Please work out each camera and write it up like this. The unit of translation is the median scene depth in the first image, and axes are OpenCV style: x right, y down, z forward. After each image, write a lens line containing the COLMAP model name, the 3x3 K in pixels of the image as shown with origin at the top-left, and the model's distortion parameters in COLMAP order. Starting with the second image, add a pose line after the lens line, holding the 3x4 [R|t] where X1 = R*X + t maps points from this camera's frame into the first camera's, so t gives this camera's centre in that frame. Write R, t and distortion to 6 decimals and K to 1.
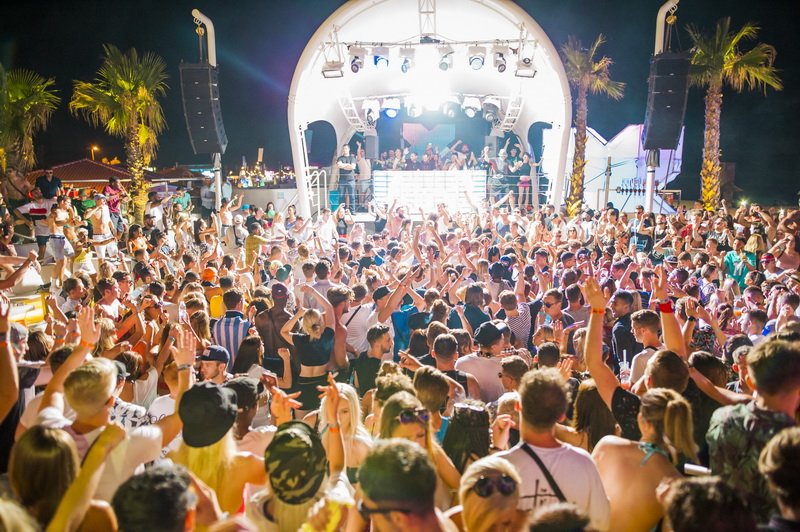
lens RADIAL K [[559.4, 0, 398.6], [0, 559.4, 266.6], [0, 0, 1]] dist [-0.047928, 0.049281]
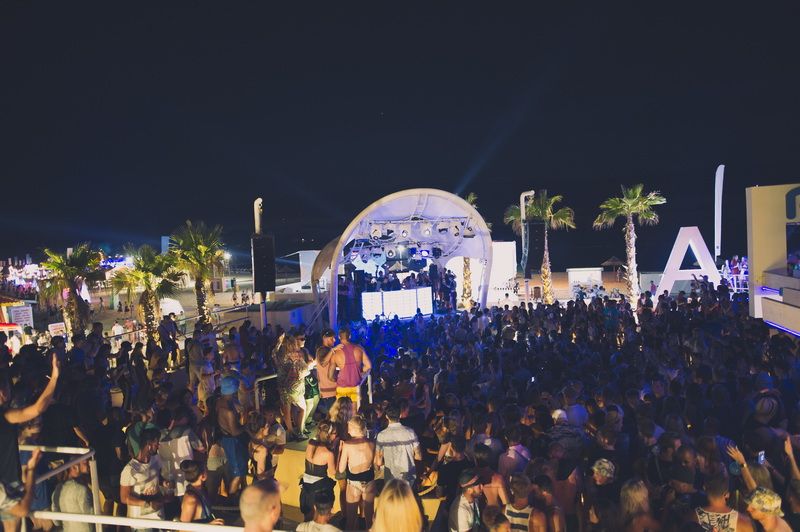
lens RADIAL K [[559.4, 0, 399.1], [0, 559.4, 266.5], [0, 0, 1]] dist [-0.047928, 0.049281]
pose [[0.921100, -0.065907, 0.383706, -0.530125], [0.116438, 0.987092, -0.109965, -0.066933], [-0.371506, 0.145967, 0.916884, -0.419631]]
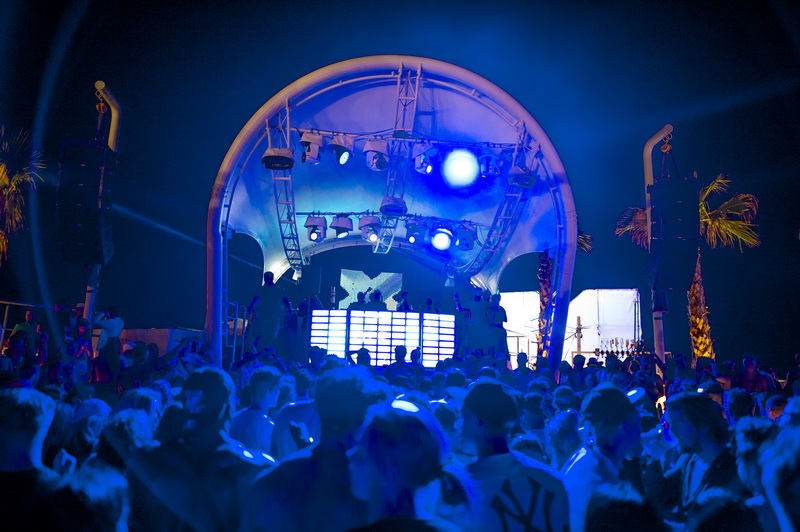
lens RADIAL K [[559.4, 0, 400.8], [0, 559.4, 266.9], [0, 0, 1]] dist [-0.047928, 0.049281]
pose [[0.982491, 0.066038, 0.174216, -0.063343], [-0.001546, 0.937935, -0.346808, 0.039781], [-0.186306, 0.340466, 0.921614, 0.261517]]
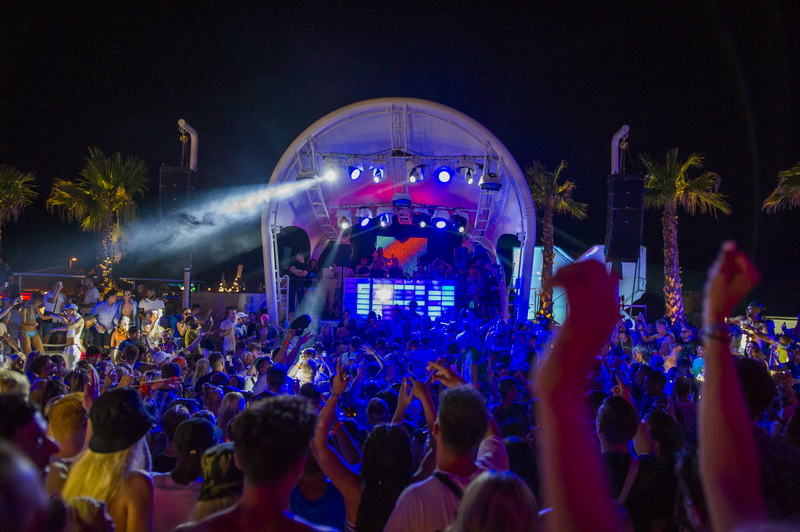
lens RADIAL K [[559.4, 0, 400.4], [0, 559.4, 264.3], [0, 0, 1]] dist [-0.047928, 0.049281]
pose [[0.998759, 0.031722, 0.038397, 0.016730], [-0.022340, 0.974361, -0.223878, 0.029726], [-0.044515, 0.222743, 0.973860, 0.007543]]
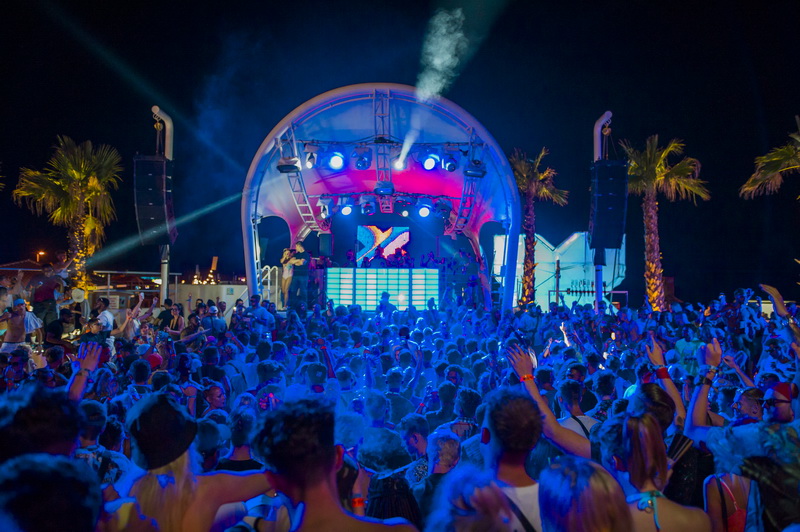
lens RADIAL K [[559.4, 0, 400.5], [0, 559.4, 264.4], [0, 0, 1]] dist [-0.047928, 0.049281]
pose [[0.996456, 0.017497, 0.082273, 0.003890], [-0.000202, 0.978620, -0.205675, 0.027759], [-0.084113, 0.204929, 0.975156, 0.020572]]
